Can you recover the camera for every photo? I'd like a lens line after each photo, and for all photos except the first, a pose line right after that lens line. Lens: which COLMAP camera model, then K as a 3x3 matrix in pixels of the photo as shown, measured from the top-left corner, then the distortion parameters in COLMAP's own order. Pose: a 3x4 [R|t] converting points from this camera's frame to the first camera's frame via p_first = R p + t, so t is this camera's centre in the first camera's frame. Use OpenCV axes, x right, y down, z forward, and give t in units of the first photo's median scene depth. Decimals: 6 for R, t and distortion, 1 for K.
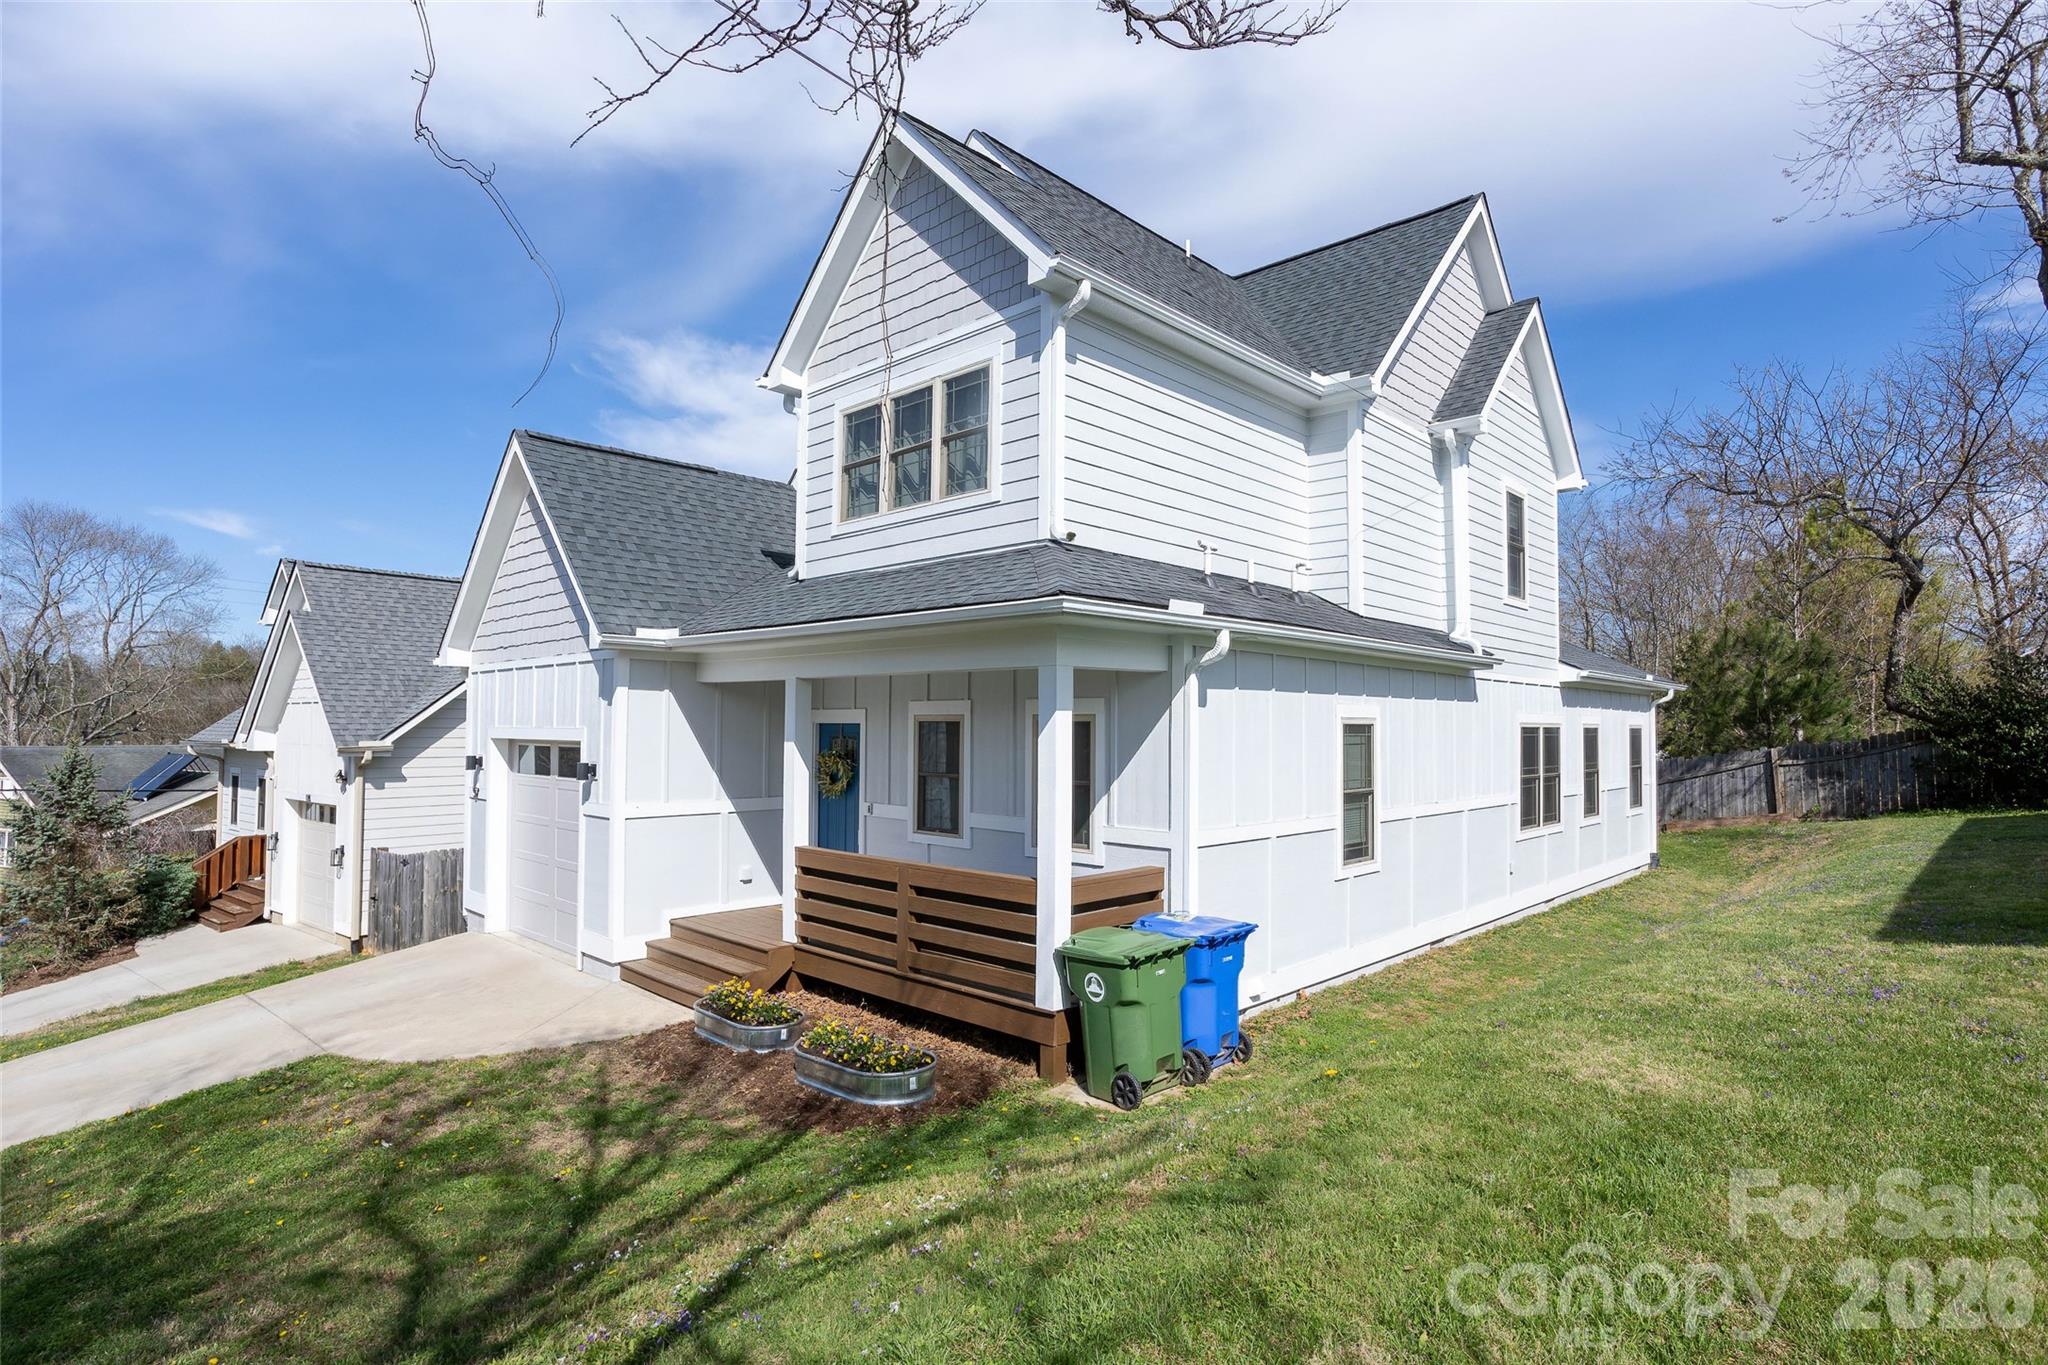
lens RADIAL K [[1049.8, 0, 1013.5], [0, 1049.8, 680.5], [0, 0, 1]] dist [-0.029271, 0.000542]
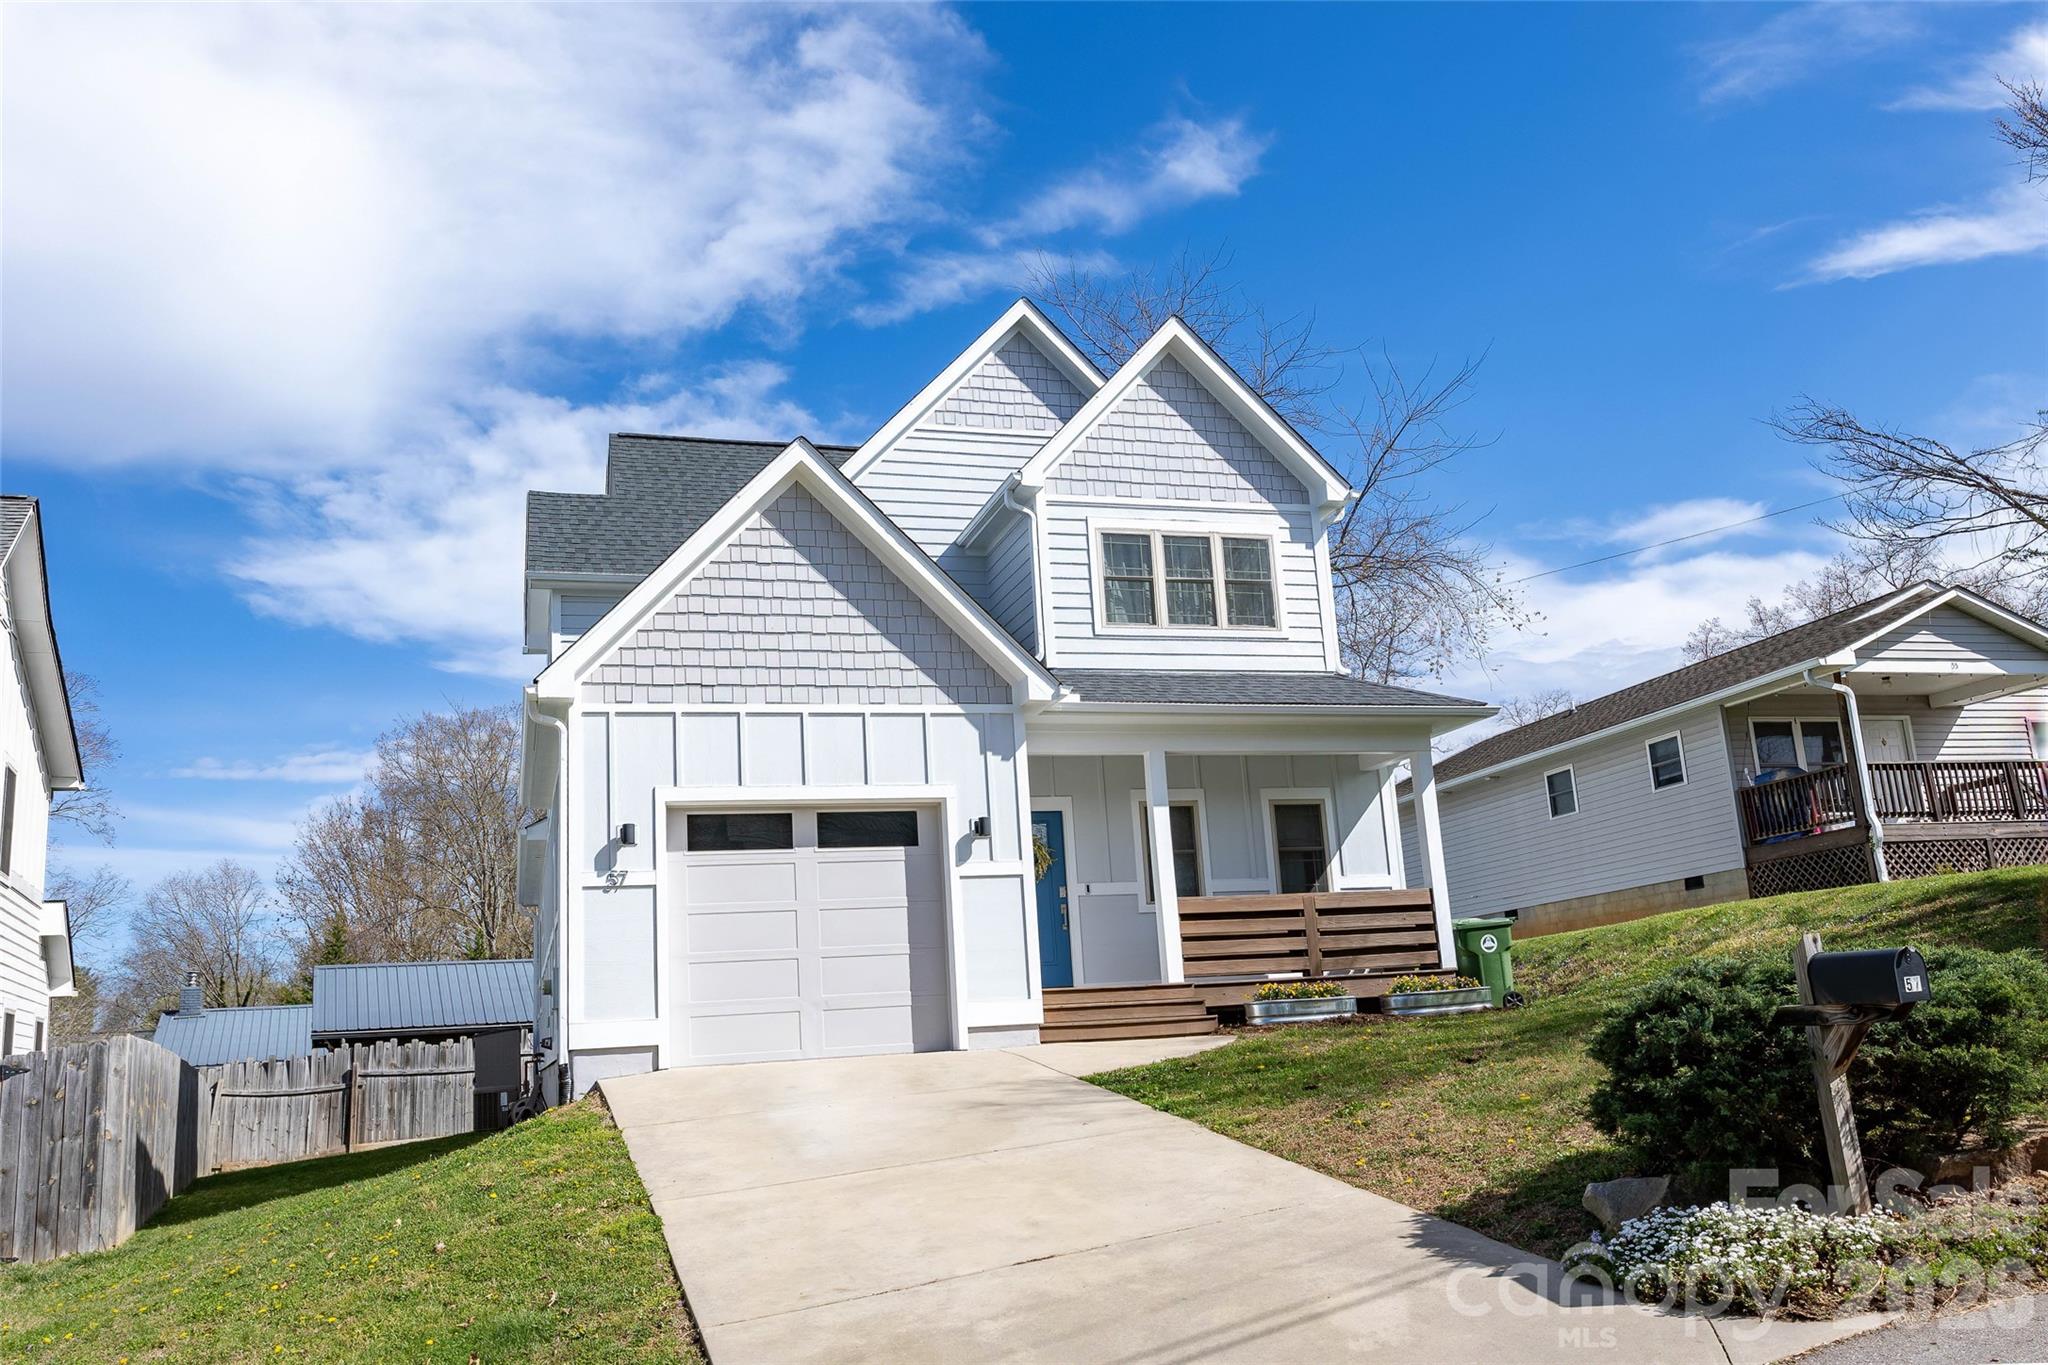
lens RADIAL K [[1632.3, 0, 1024.0], [0, 1632.3, 682.5], [0, 0, 1]] dist [-0.002994, -0.006855]
pose [[0.480400, 0.160751, 0.862192, -1.582976], [0.024297, 0.980243, -0.196298, 0.233605], [-0.876713, 0.115250, 0.467003, 0.244856]]
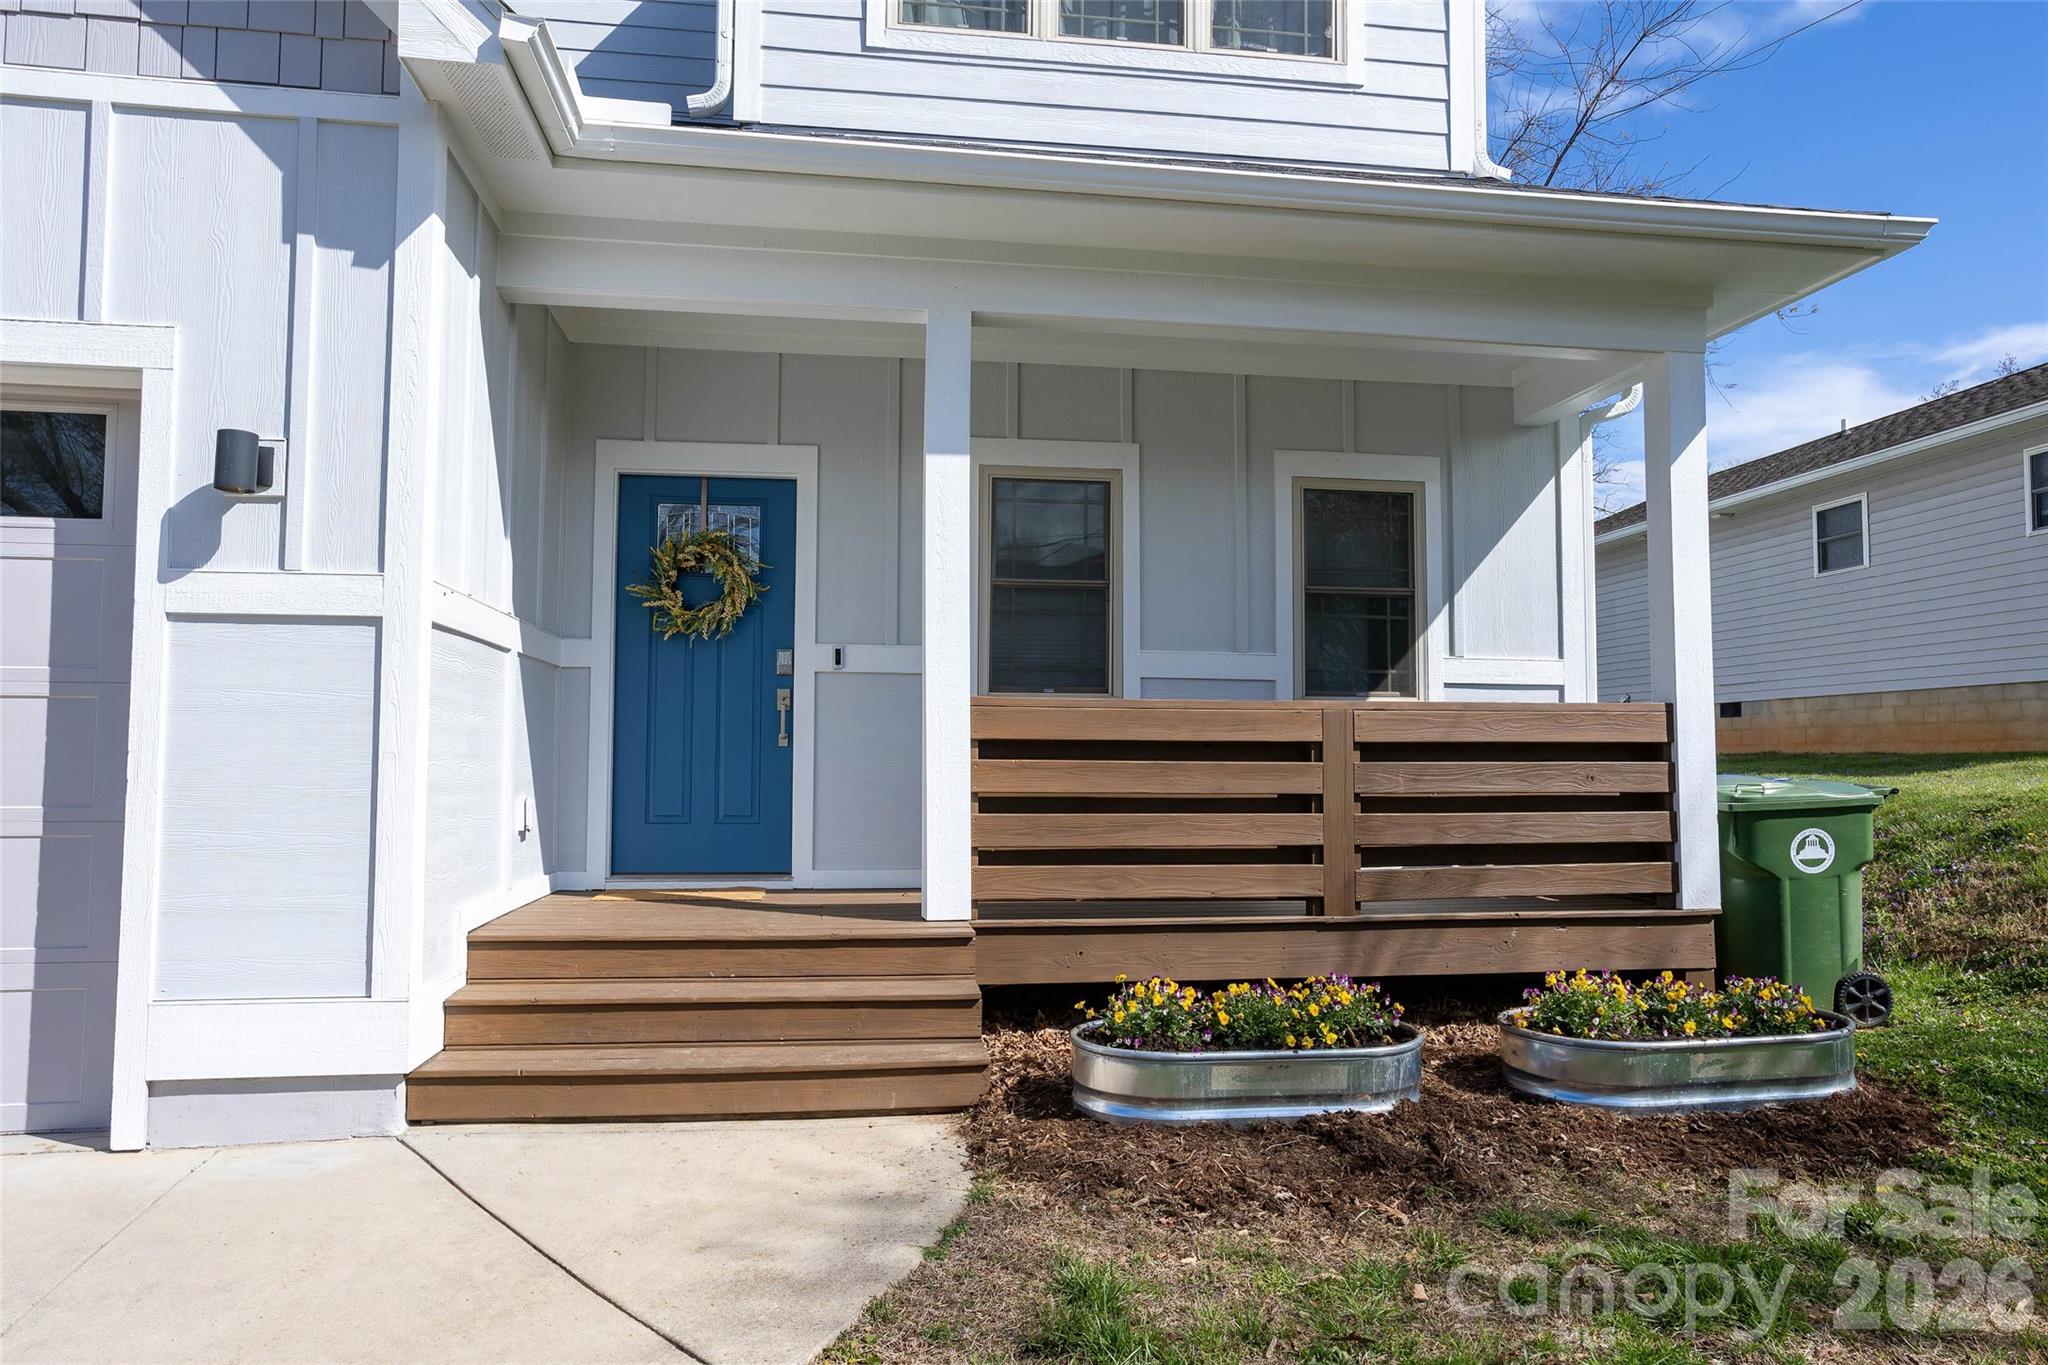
lens RADIAL K [[1324.1, 0, 1024.0], [0, 1324.1, 682.5], [0, 0, 1]] dist [-0.009626, 0.000002]
pose [[0.612326, 0.045120, 0.789317, -0.534738], [-0.036337, 0.998921, -0.028912, 0.143018], [-0.789770, -0.010978, 0.613305, 0.549606]]
